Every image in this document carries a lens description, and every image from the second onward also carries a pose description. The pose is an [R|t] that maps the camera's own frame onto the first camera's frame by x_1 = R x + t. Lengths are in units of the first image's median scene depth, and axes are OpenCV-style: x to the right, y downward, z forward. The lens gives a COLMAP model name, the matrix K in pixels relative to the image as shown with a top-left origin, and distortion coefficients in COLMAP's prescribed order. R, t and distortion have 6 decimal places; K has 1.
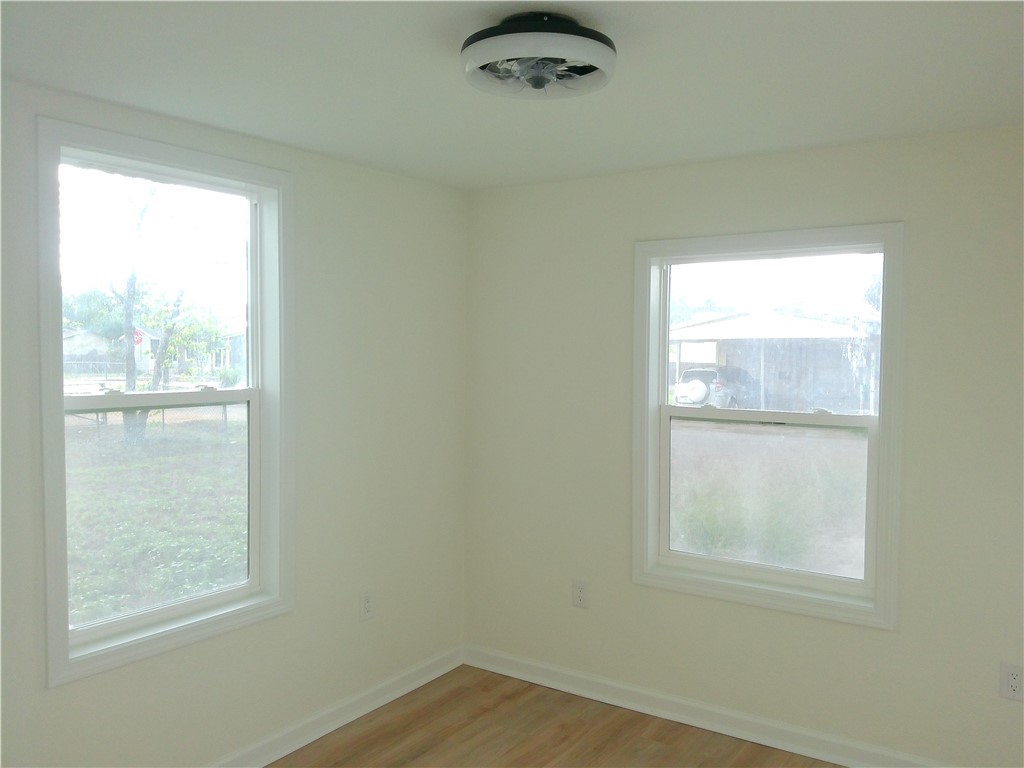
lens RADIAL K [[851.1, 0, 525.4], [0, 851.1, 386.4], [0, 0, 1]] dist [0.008502, 0.003590]
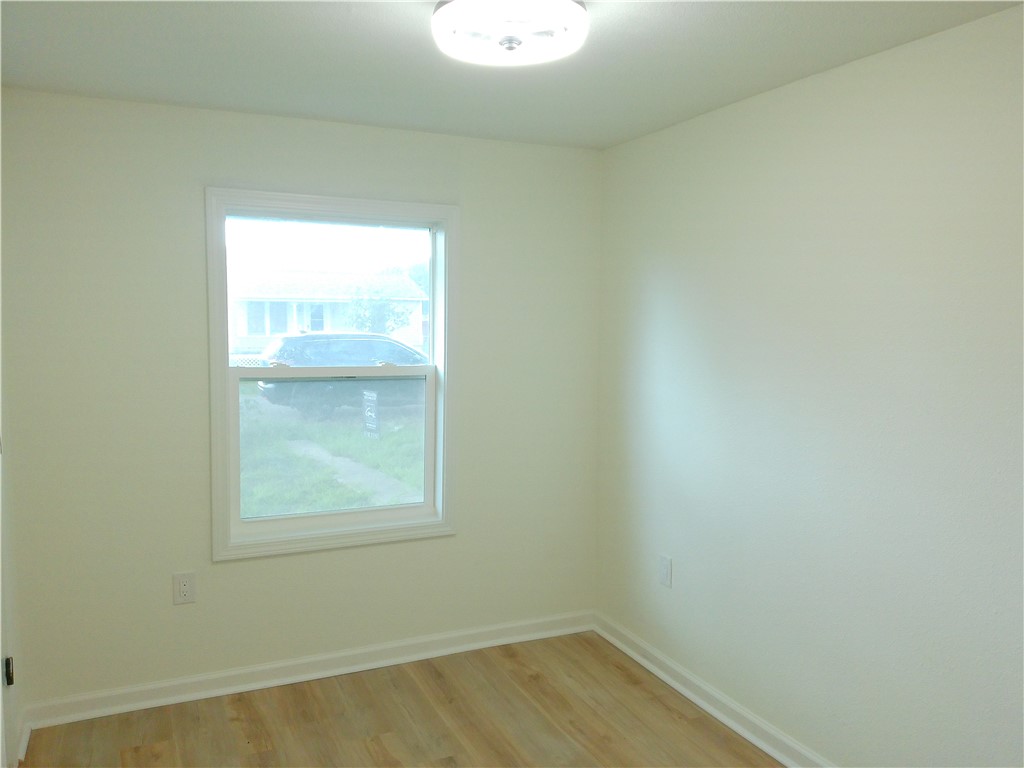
lens RADIAL K [[758.6, 0, 512.0], [0, 758.6, 384.0], [0, 0, 1]] dist [-0.000428, 0.000414]
pose [[0.497137, -0.072804, 0.864612, -0.406382], [0.024109, 0.997248, 0.070110, -0.010046], [-0.867337, -0.014009, 0.497524, 0.319444]]
